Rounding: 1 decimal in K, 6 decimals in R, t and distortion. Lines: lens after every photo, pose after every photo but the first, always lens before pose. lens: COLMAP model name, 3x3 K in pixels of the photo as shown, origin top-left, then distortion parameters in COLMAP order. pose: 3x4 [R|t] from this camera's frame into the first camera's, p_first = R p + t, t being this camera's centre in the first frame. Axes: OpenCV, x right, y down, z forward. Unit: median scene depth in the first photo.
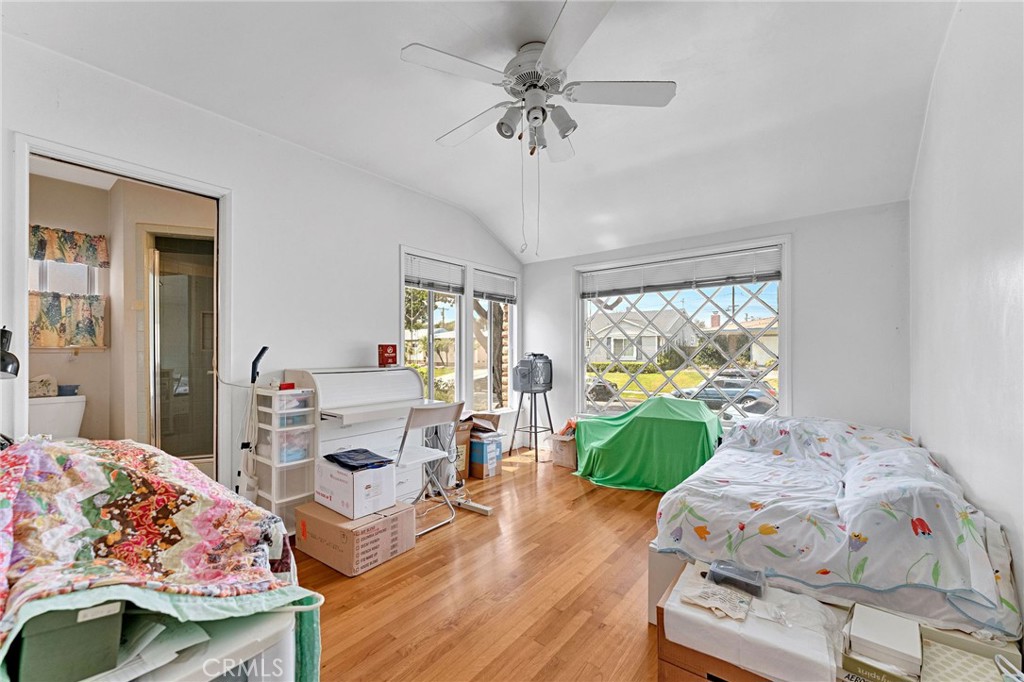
lens RADIAL K [[418.3, 0, 508.2], [0, 418.3, 346.5], [0, 0, 1]] dist [0.003972, -0.000173]
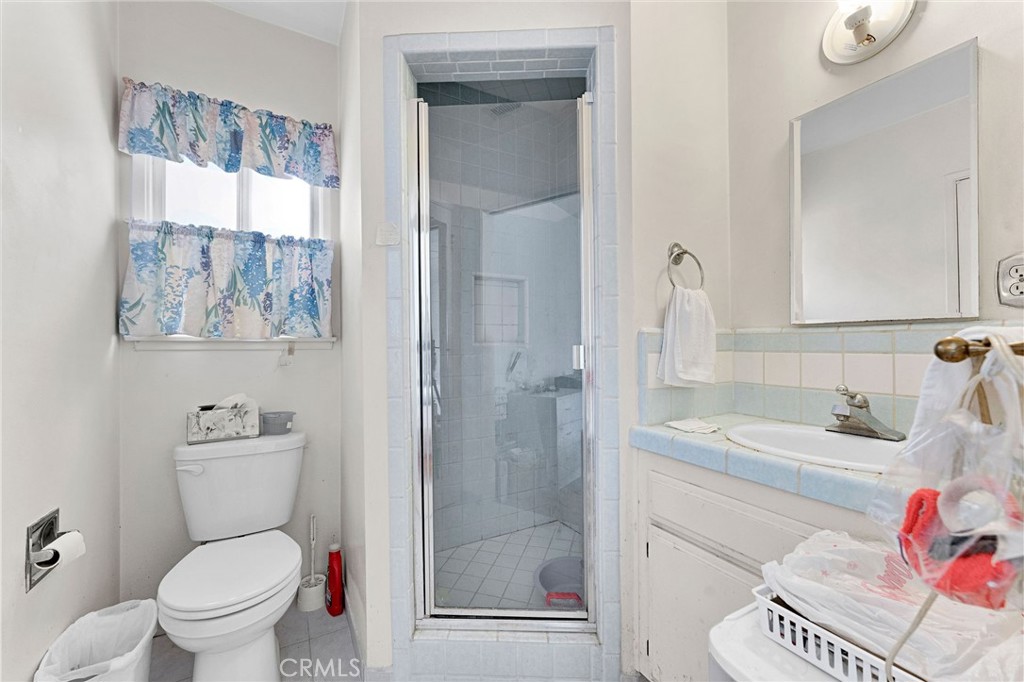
lens RADIAL K [[418.3, 0, 516.0], [0, 418.3, 339.4], [0, 0, 1]] dist [0.003972, -0.000173]
pose [[0.928316, -0.003459, -0.371775, -0.579096], [0.004230, 0.999990, 0.001259, 0.002461], [0.371767, -0.002742, 0.928322, 0.625917]]
